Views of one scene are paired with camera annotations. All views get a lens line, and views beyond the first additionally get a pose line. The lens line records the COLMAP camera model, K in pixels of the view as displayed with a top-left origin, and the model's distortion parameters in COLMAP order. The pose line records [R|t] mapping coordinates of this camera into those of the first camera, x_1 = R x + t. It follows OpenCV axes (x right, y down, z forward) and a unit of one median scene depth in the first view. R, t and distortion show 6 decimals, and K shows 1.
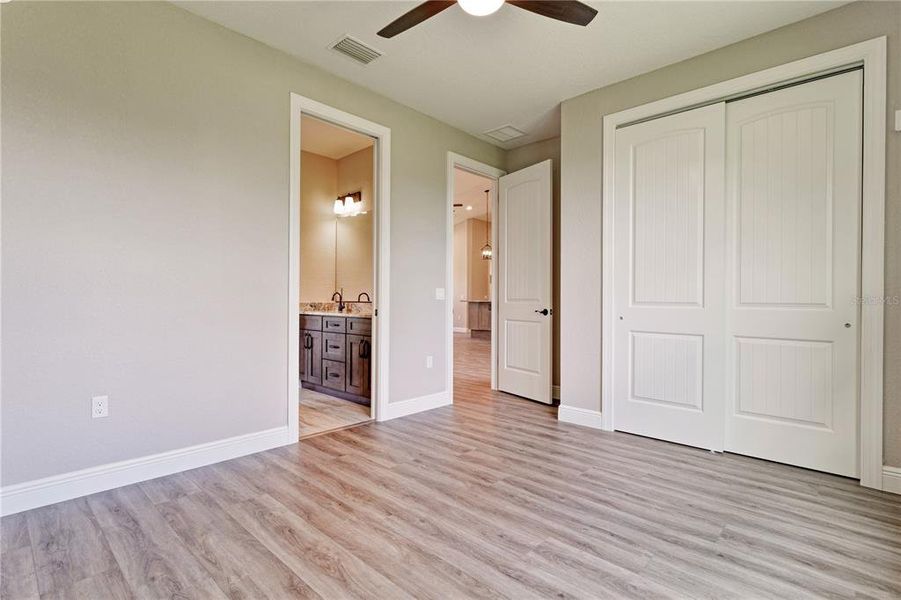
lens RADIAL K [[439.9, 0, 450.5], [0, 439.9, 300.0], [0, 0, 1]] dist [-0.003260, -0.000354]
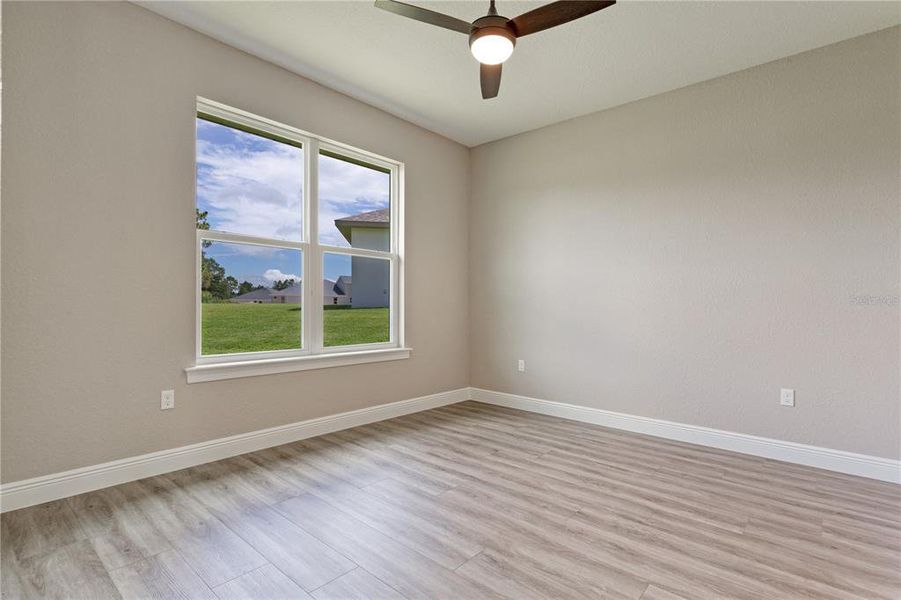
lens RADIAL K [[439.9, 0, 450.5], [0, 439.9, 300.0], [0, 0, 1]] dist [-0.003260, -0.000354]
pose [[-0.999488, -0.016962, -0.027142, 0.199227], [-0.017004, 0.999855, 0.001313, -0.014145], [0.027115, 0.001774, -0.999631, 1.964748]]
